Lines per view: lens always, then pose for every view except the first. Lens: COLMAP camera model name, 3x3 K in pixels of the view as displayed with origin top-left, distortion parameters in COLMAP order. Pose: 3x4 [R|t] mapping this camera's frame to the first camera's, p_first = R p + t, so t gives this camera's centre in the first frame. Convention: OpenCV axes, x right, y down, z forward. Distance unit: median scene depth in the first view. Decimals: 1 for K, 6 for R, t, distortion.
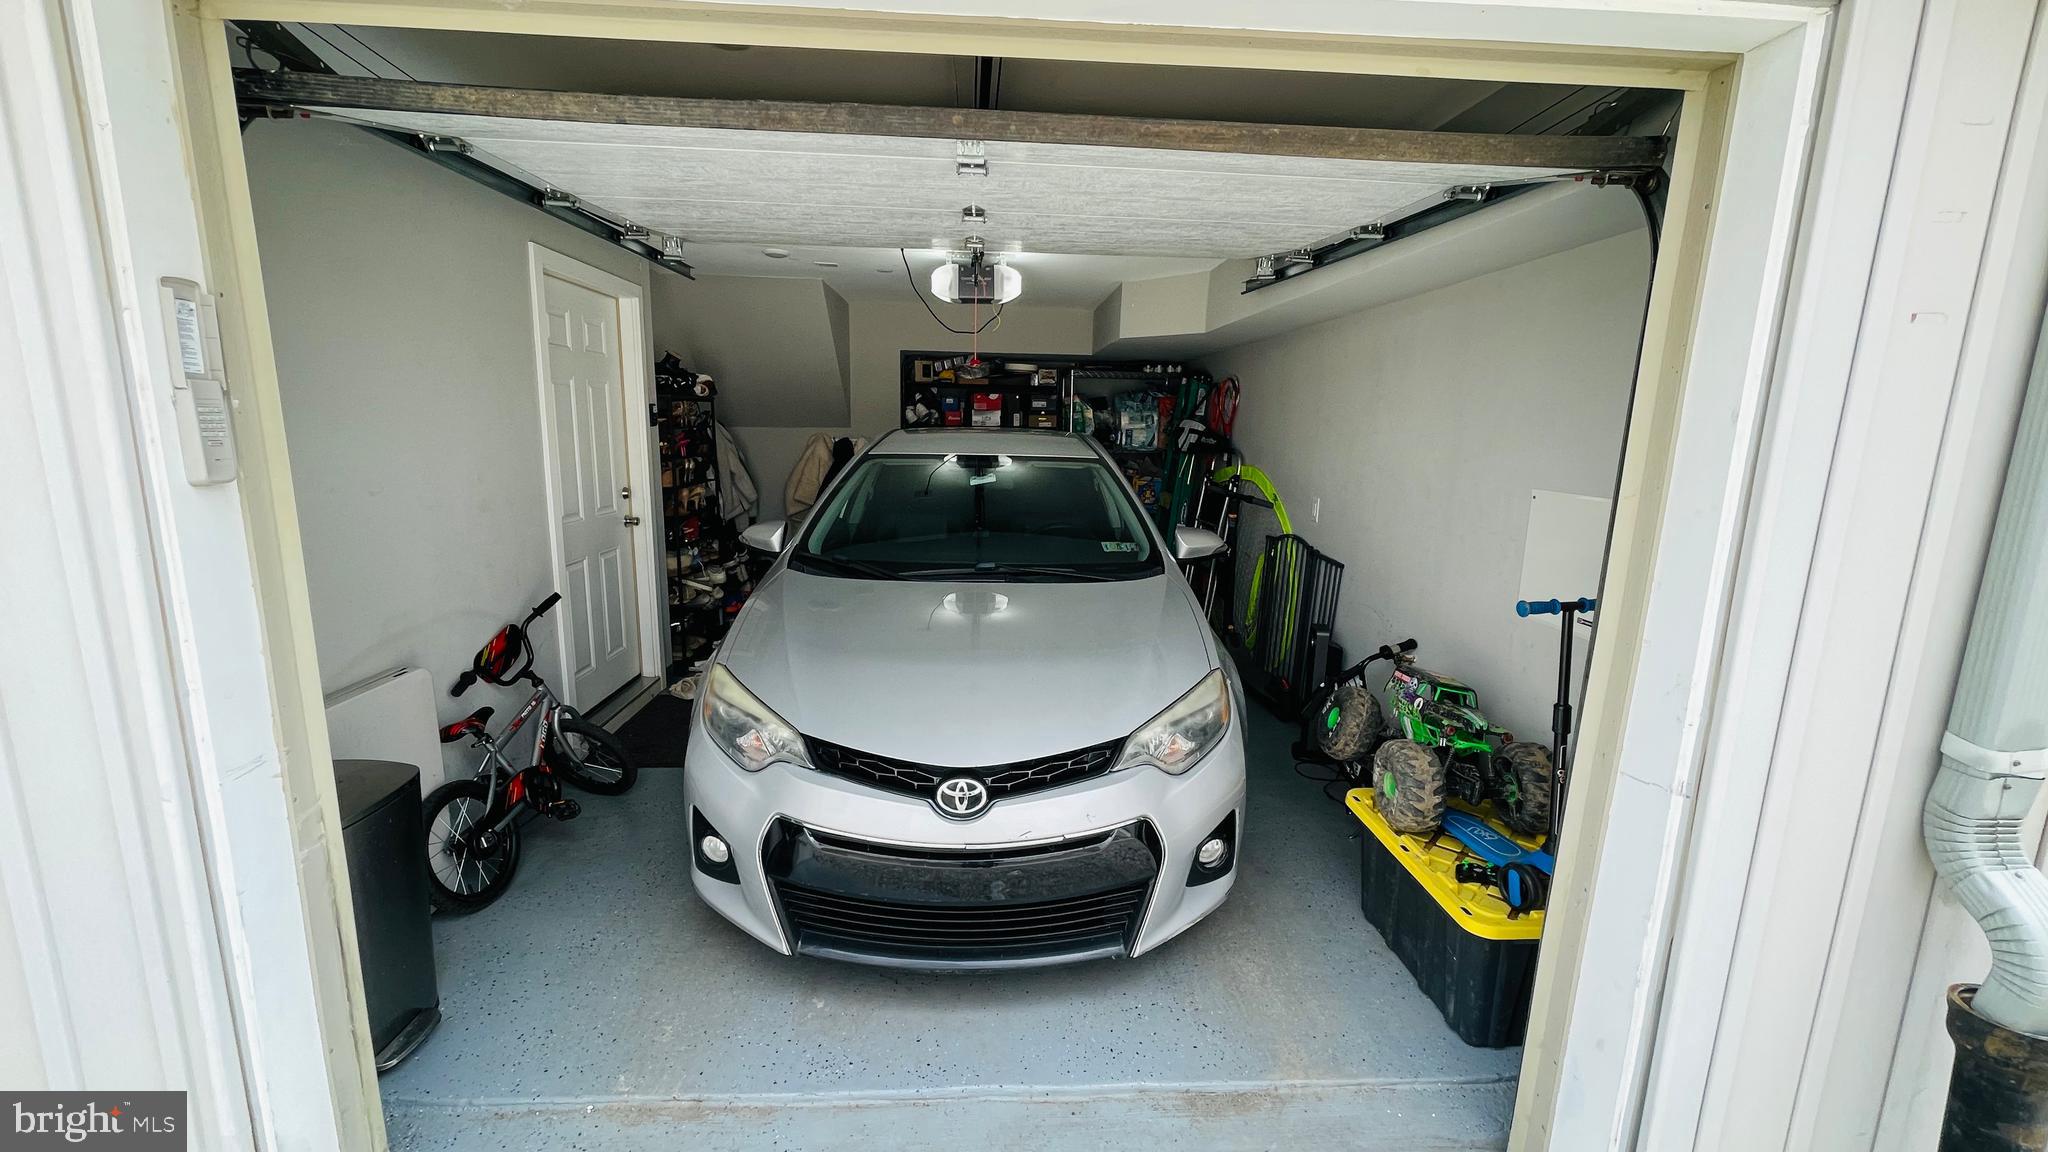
lens RADIAL K [[815.0, 0, 1024.0], [0, 815.0, 576.0], [0, 0, 1]] dist [0.008631, 0.000026]
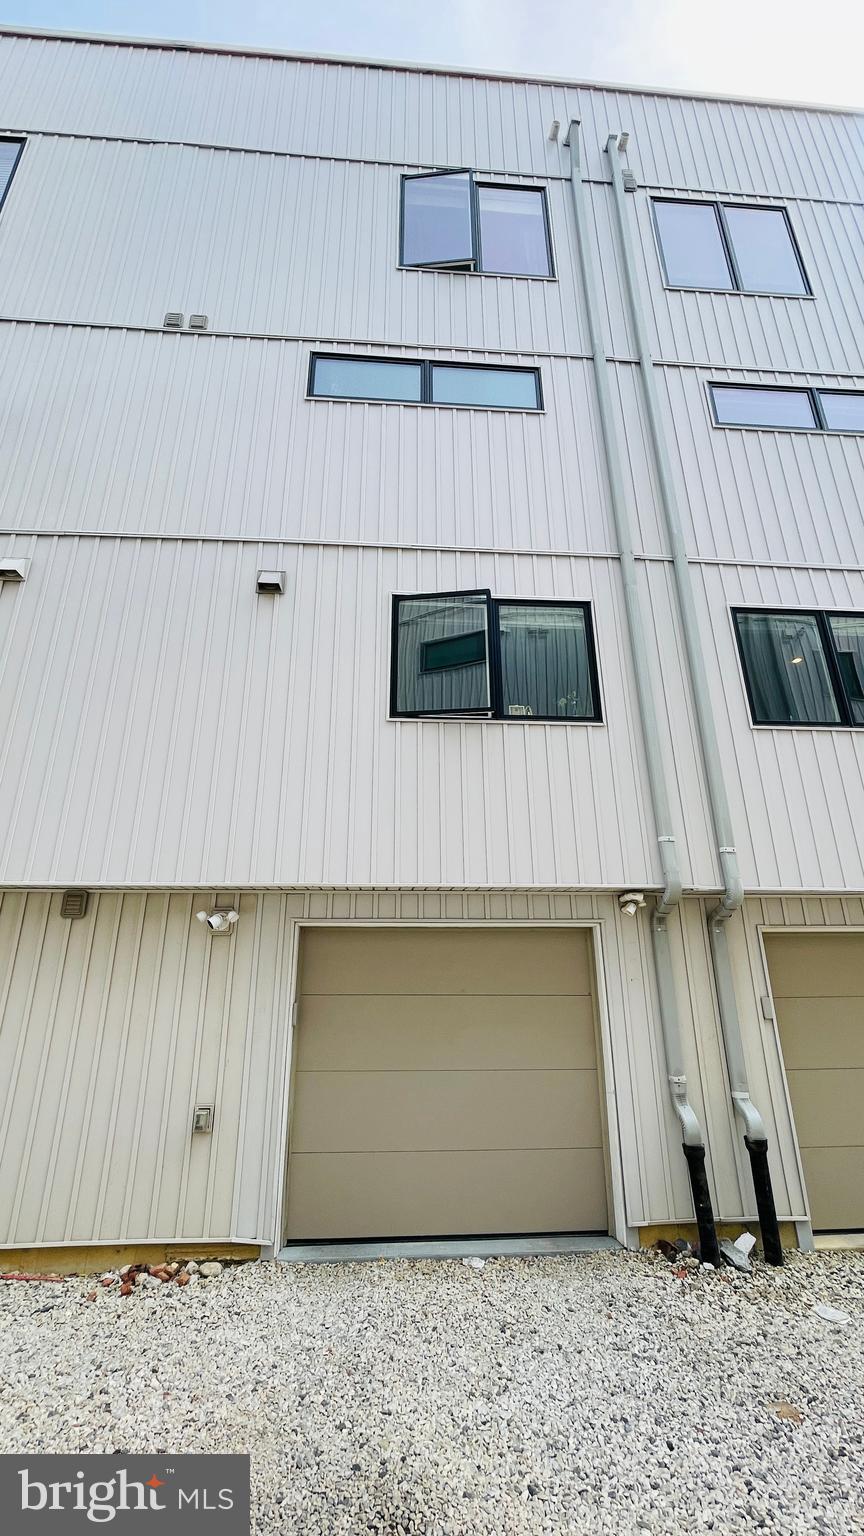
lens RADIAL K [[611.2, 0, 432.0], [0, 611.2, 768.0], [0, 0, 1]] dist [0.008631, 0.000026]
pose [[0.999453, -0.025287, 0.021332, -0.107793], [0.032550, 0.866905, -0.497409, 0.218537], [-0.005915, 0.497831, 0.867254, -1.625316]]
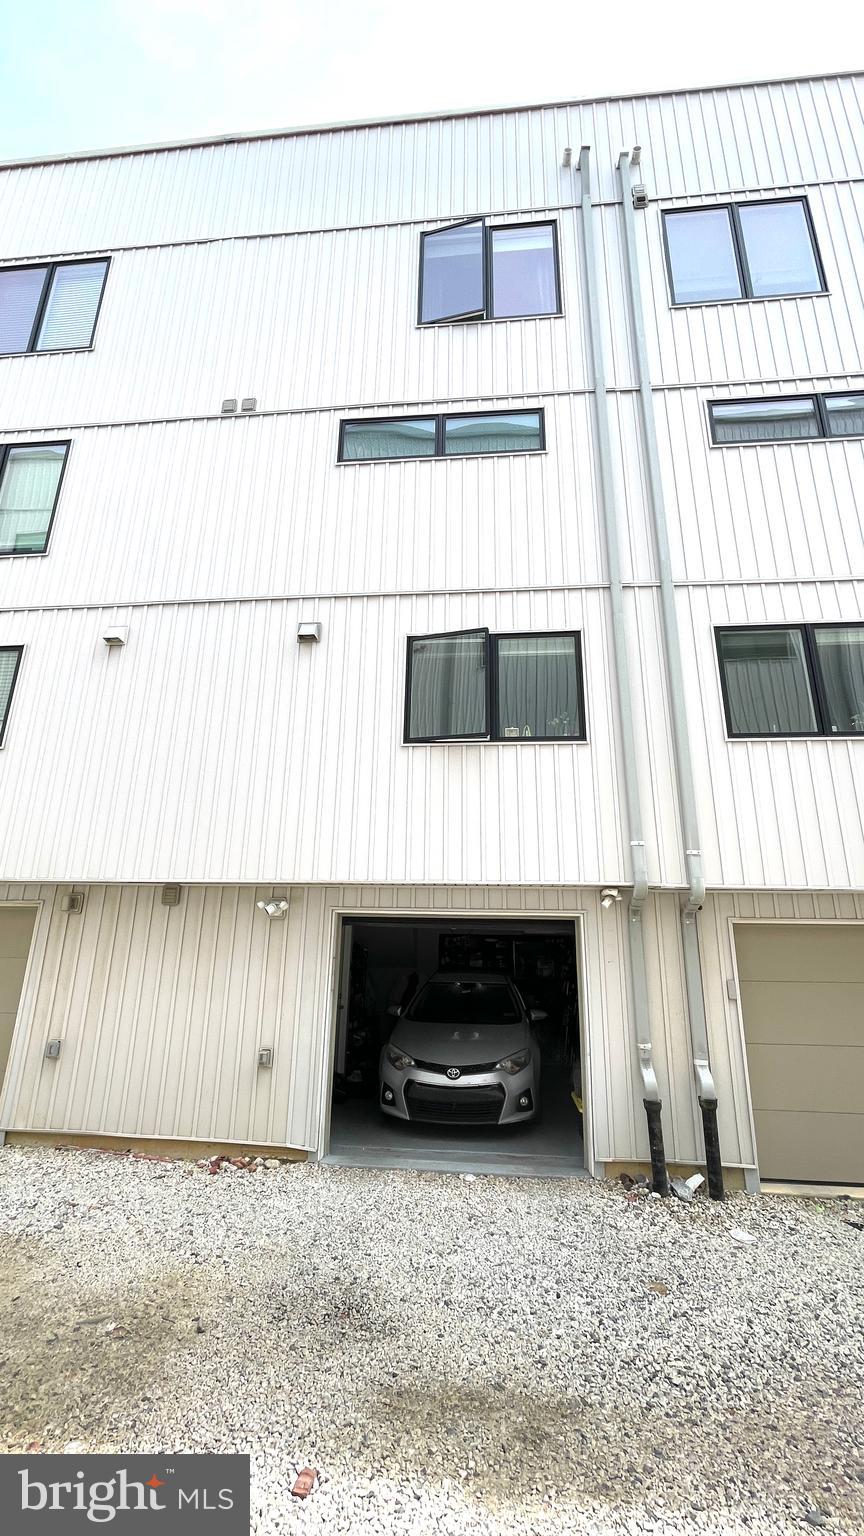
lens RADIAL K [[611.2, 0, 432.0], [0, 611.2, 768.0], [0, 0, 1]] dist [0.008631, 0.000026]
pose [[0.988234, -0.050648, -0.144321, 0.292018], [-0.020549, 0.891062, -0.453417, 0.261447], [0.151563, 0.451047, 0.879537, -2.079011]]
